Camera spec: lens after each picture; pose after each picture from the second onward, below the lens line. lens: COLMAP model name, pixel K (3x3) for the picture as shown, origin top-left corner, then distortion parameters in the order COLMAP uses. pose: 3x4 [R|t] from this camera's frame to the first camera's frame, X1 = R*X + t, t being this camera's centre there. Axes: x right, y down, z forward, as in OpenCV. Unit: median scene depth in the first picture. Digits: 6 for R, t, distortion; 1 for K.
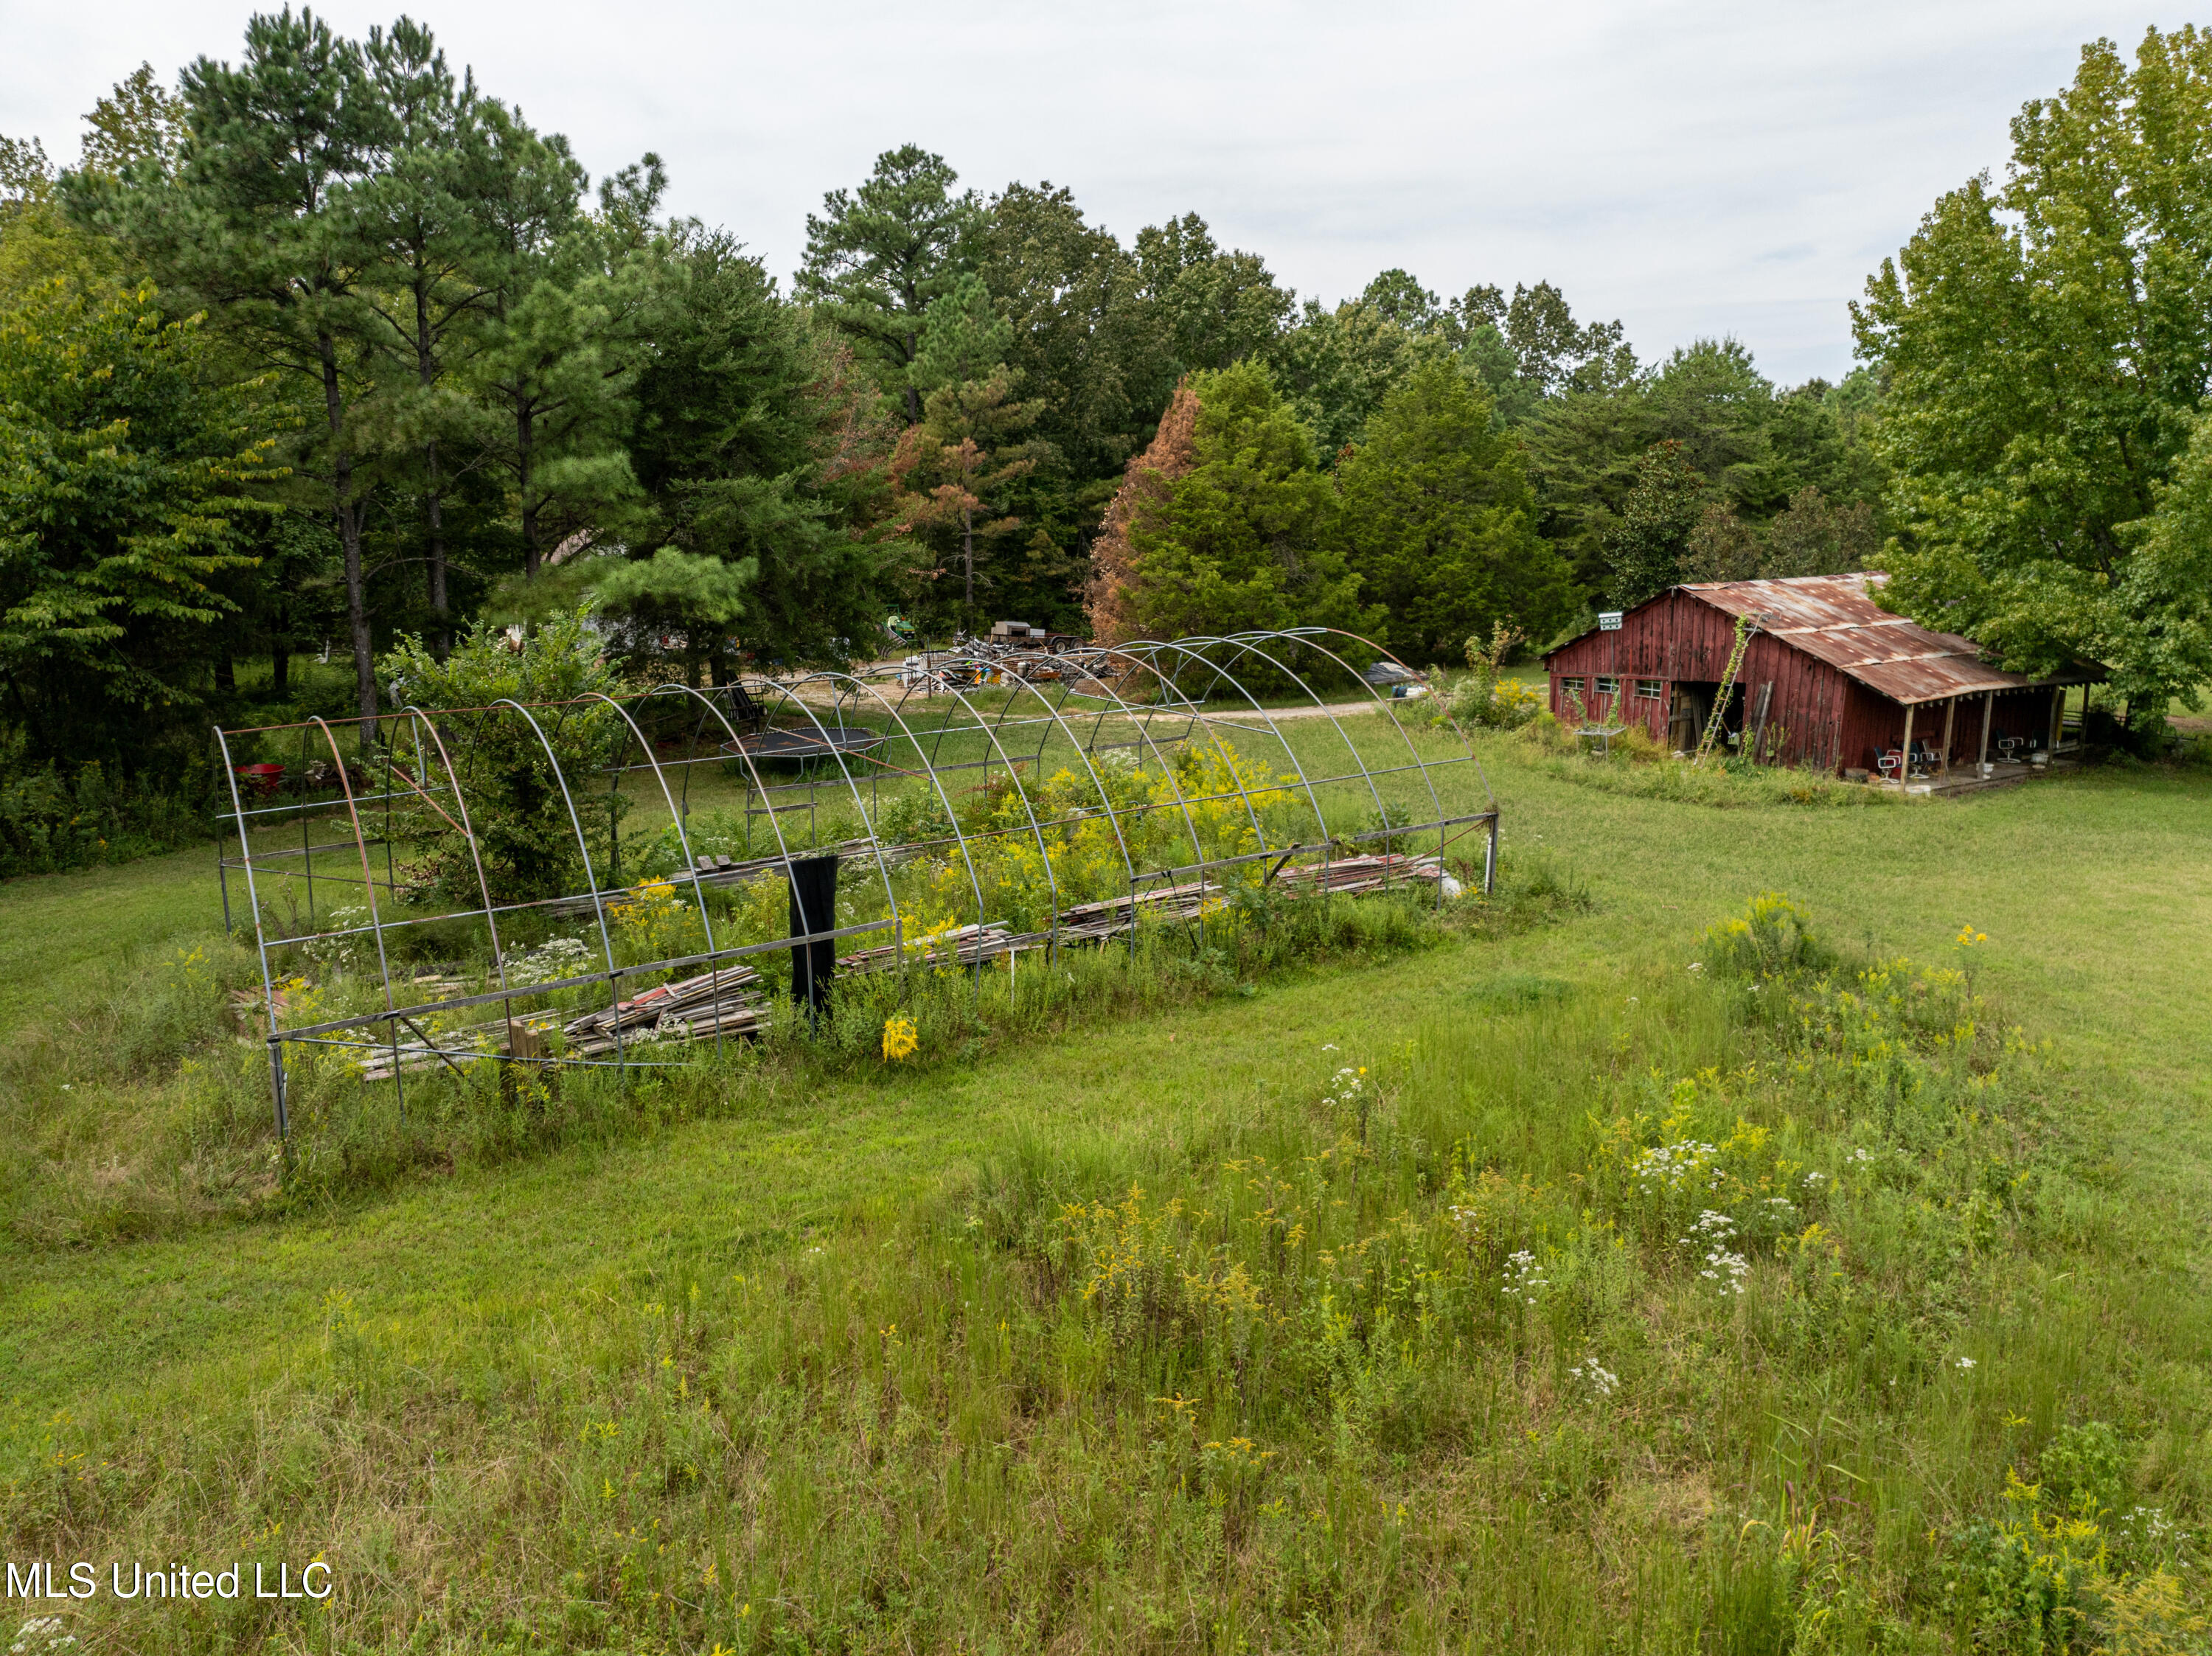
lens RADIAL K [[1572.3, 0, 1099.0], [0, 1572.3, 816.1], [0, 0, 1]] dist [-0.042520, 0.011898]
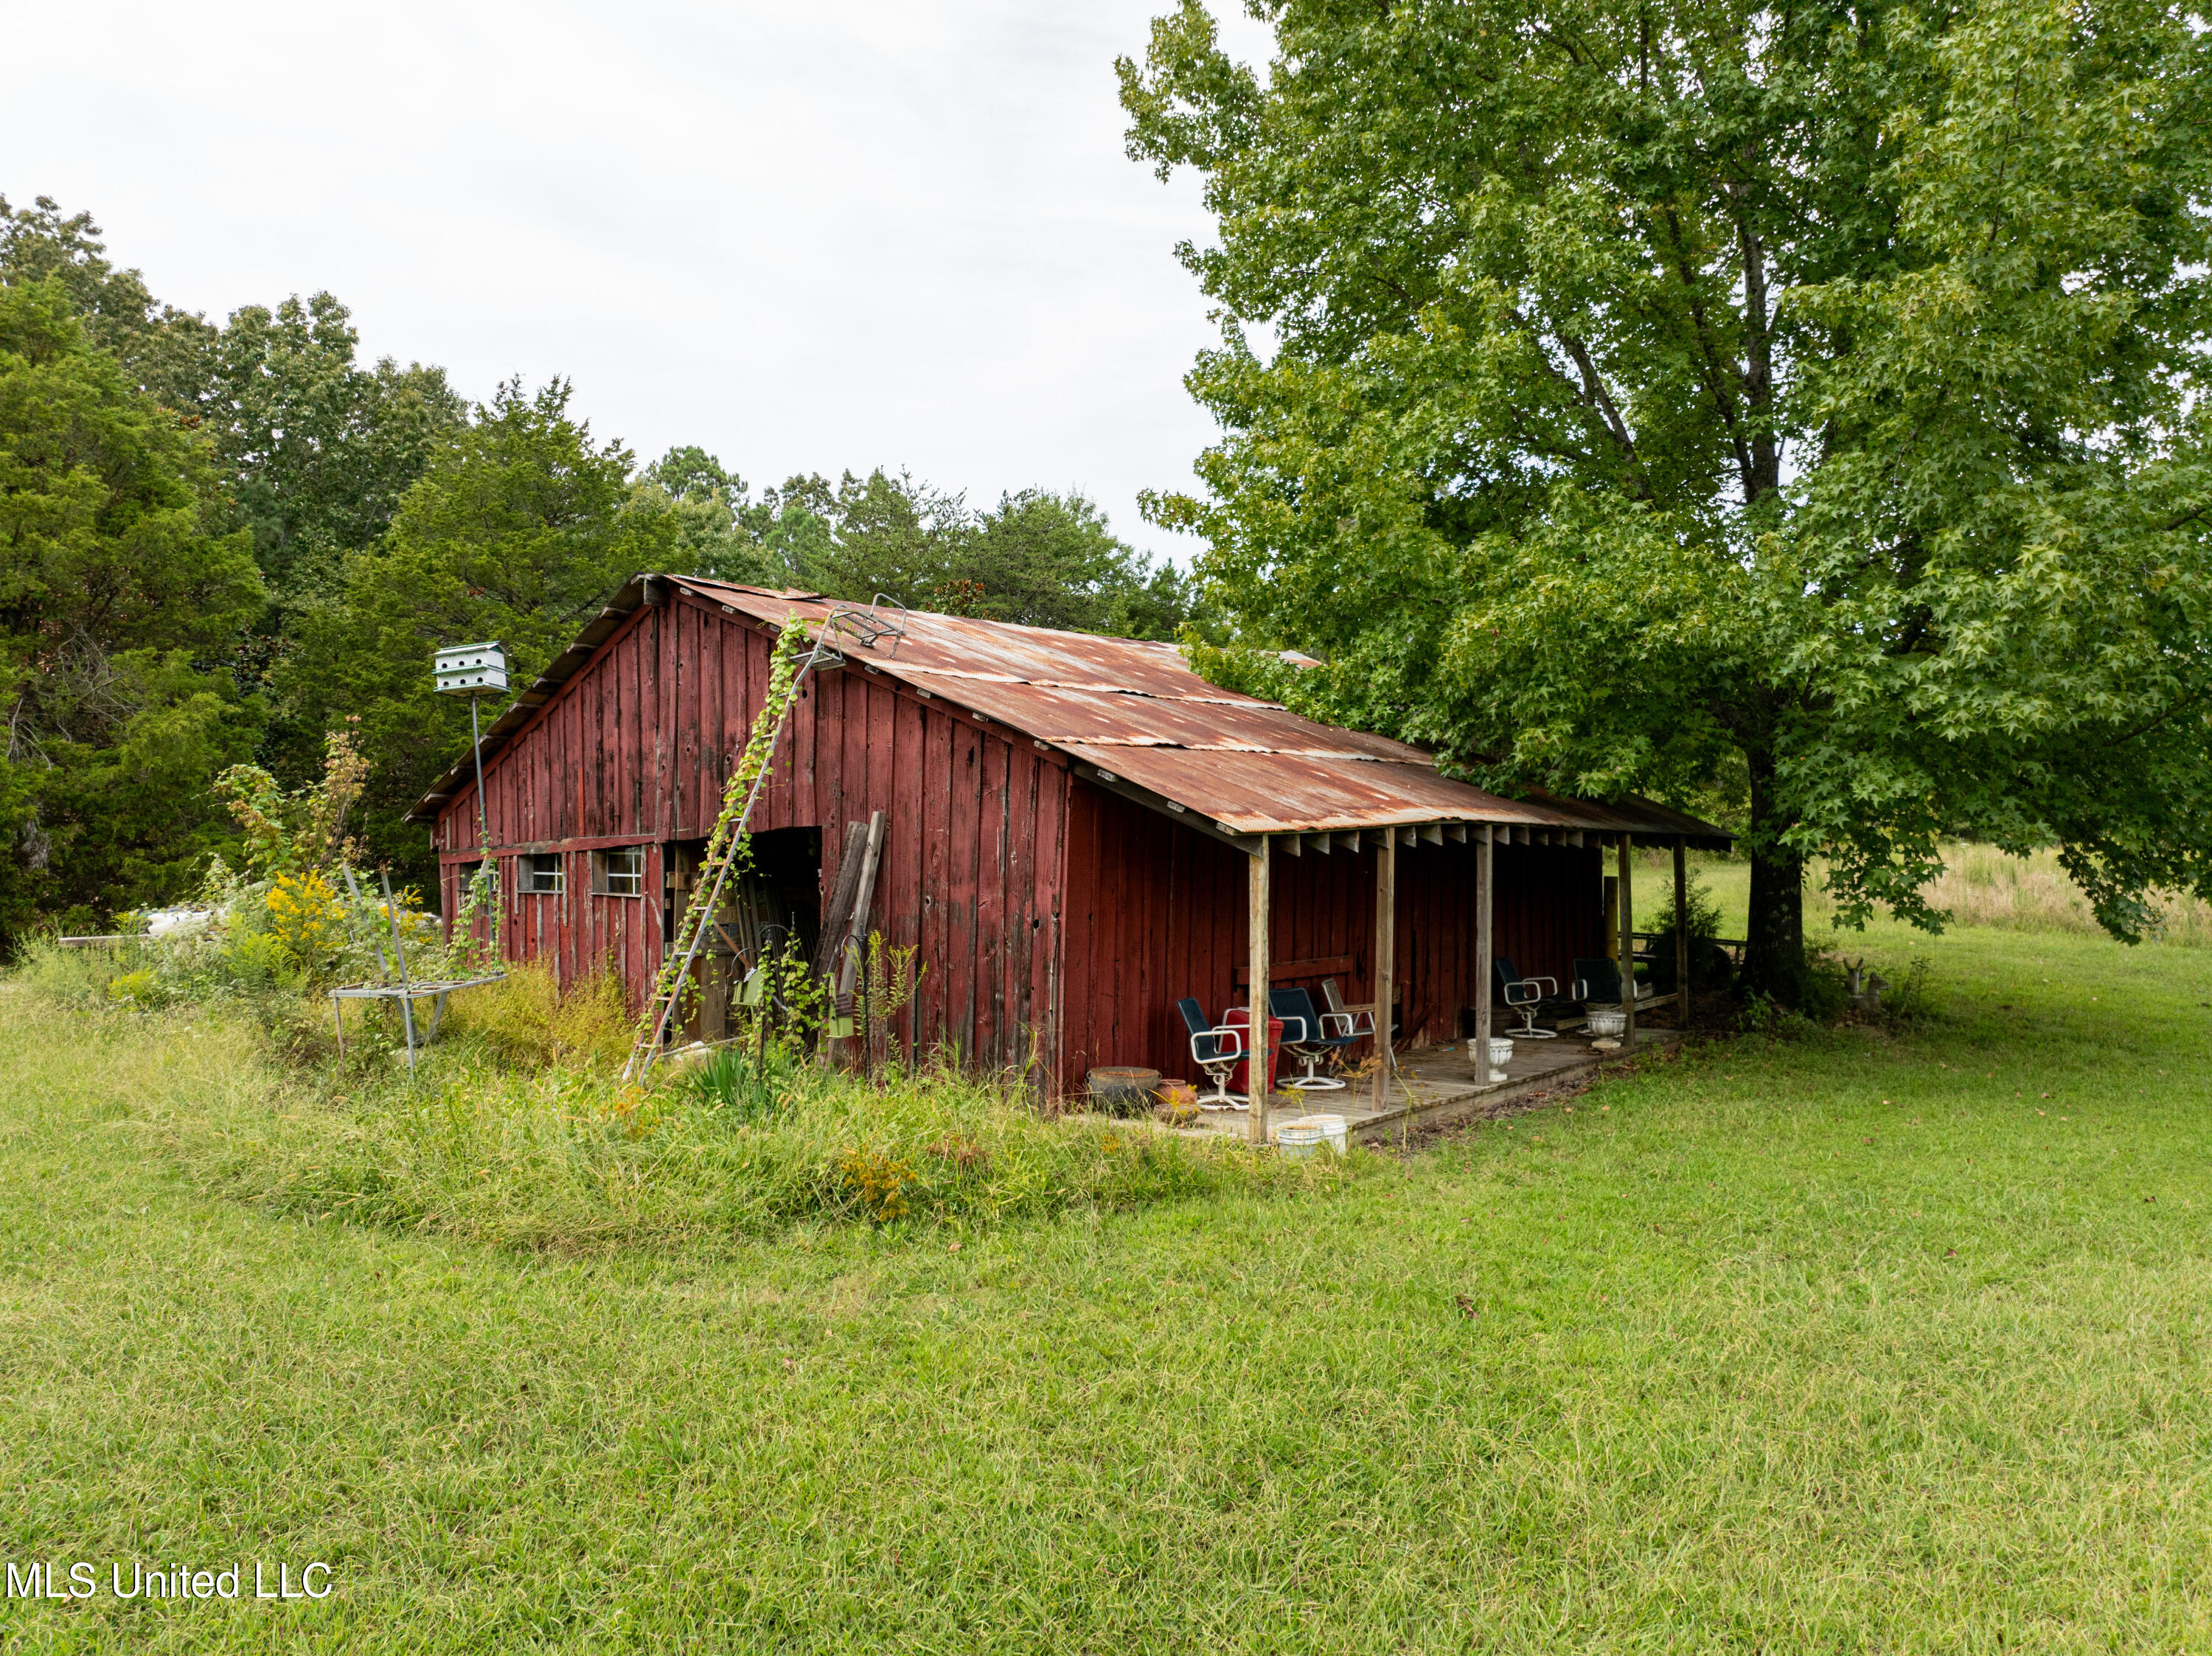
lens RADIAL K [[1572.3, 0, 1113.6], [0, 1572.3, 833.1], [0, 0, 1]] dist [-0.042520, 0.011898]
pose [[0.947047, 0.009246, 0.320963, 0.378214], [0.055162, 0.980039, -0.190997, -0.016769], [-0.316322, 0.198588, 0.927633, 0.692159]]
